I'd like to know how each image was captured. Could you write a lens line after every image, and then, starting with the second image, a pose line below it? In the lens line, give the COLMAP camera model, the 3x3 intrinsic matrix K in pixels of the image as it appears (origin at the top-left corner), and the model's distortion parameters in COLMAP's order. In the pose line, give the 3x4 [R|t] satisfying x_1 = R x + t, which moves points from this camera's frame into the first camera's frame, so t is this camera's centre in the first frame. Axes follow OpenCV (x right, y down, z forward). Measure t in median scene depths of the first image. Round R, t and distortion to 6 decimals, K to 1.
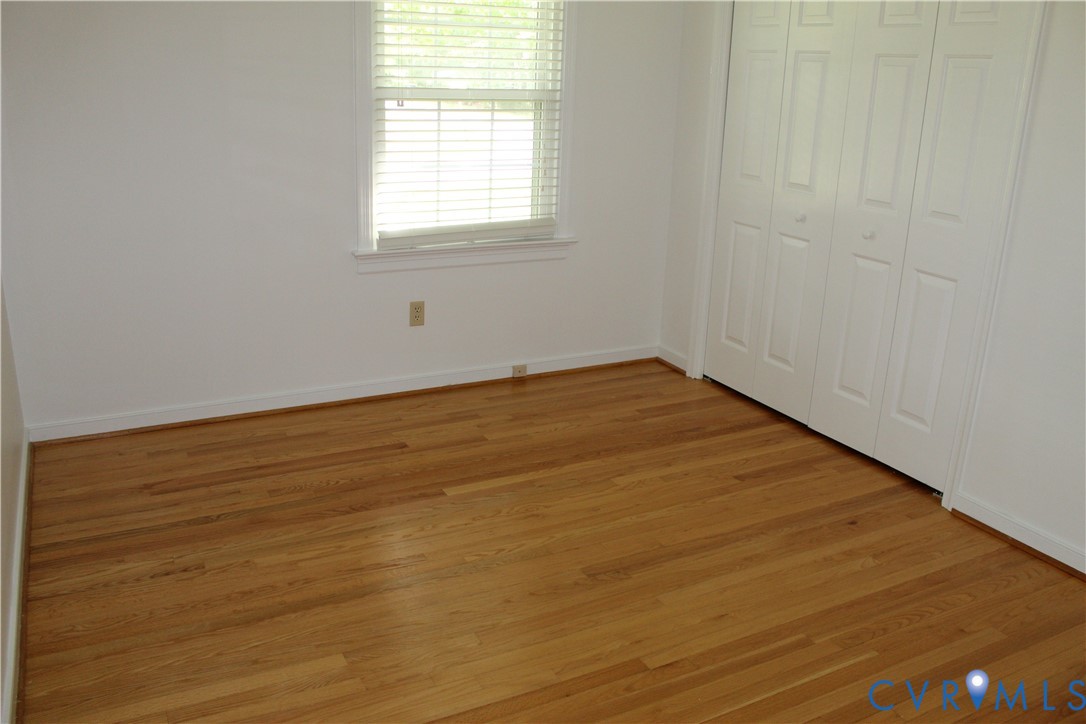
lens RADIAL K [[905.3, 0, 539.8], [0, 905.3, 357.6], [0, 0, 1]] dist [-0.169153, 0.151500]
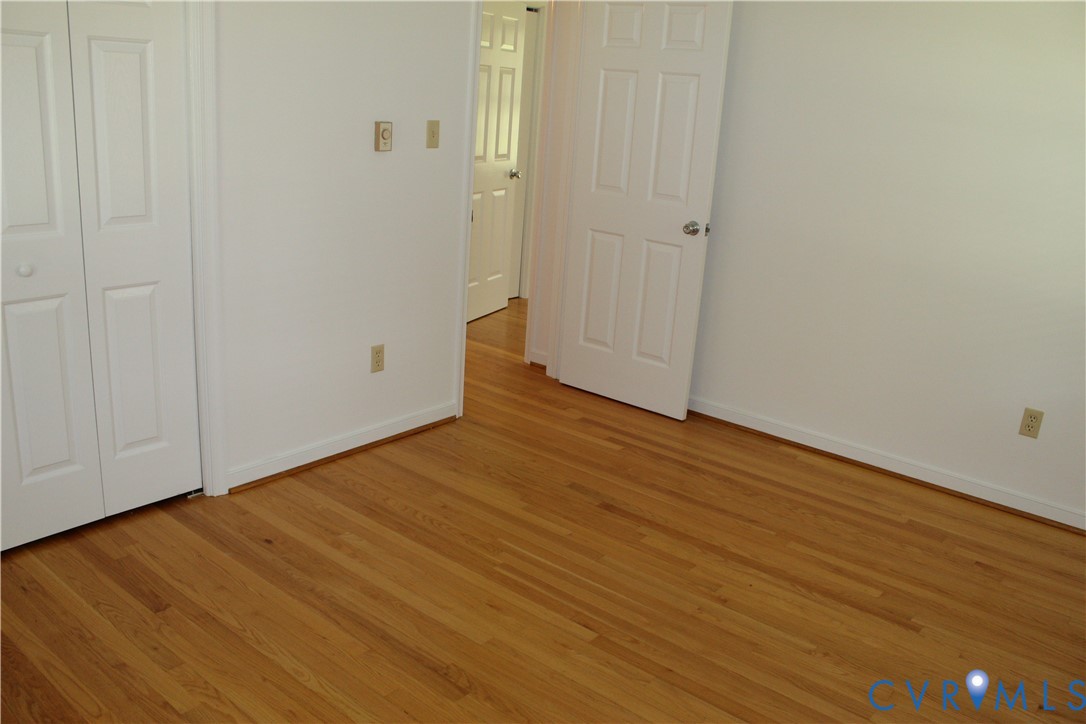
lens RADIAL K [[905.3, 0, 539.8], [0, 905.3, 357.6], [0, 0, 1]] dist [-0.169153, 0.151500]
pose [[-0.382648, -0.320332, 0.866584, -0.545914], [0.205989, 0.884778, 0.418014, -0.341625], [-0.900638, 0.338459, -0.272573, 0.966973]]
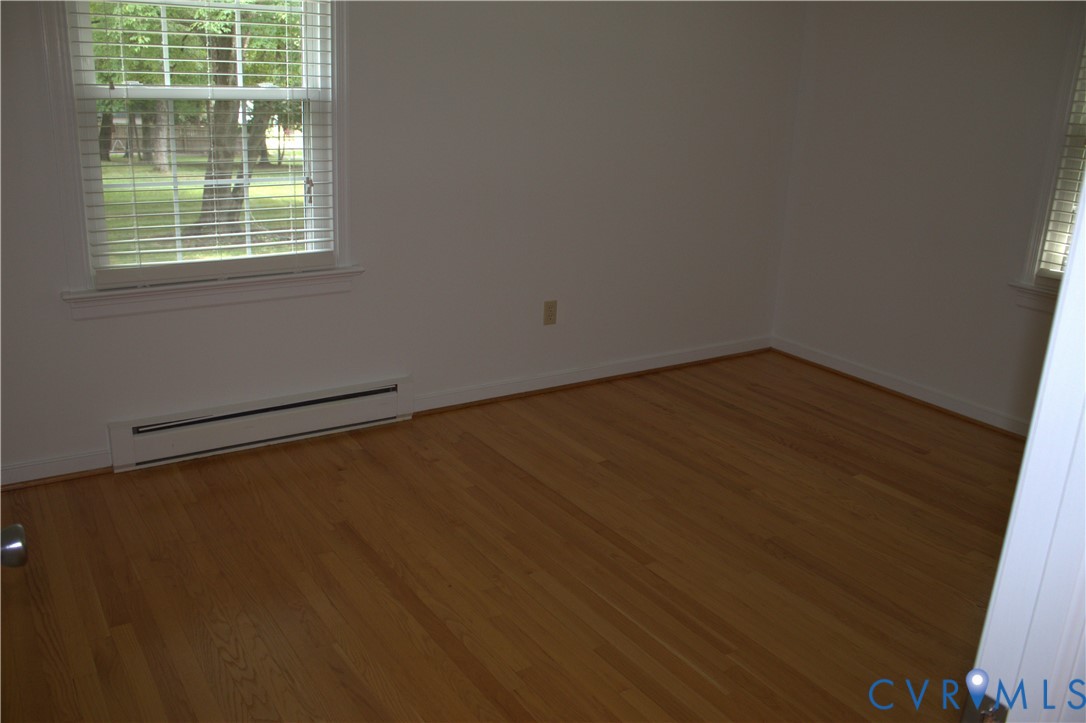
lens RADIAL K [[905.3, 0, 539.8], [0, 905.3, 357.1], [0, 0, 1]] dist [-0.169153, 0.151500]
pose [[0.107143, 0.269929, -0.956900, 0.914954], [-0.340049, 0.914348, 0.219851, -0.094612], [0.934284, 0.301837, 0.189756, 0.427798]]
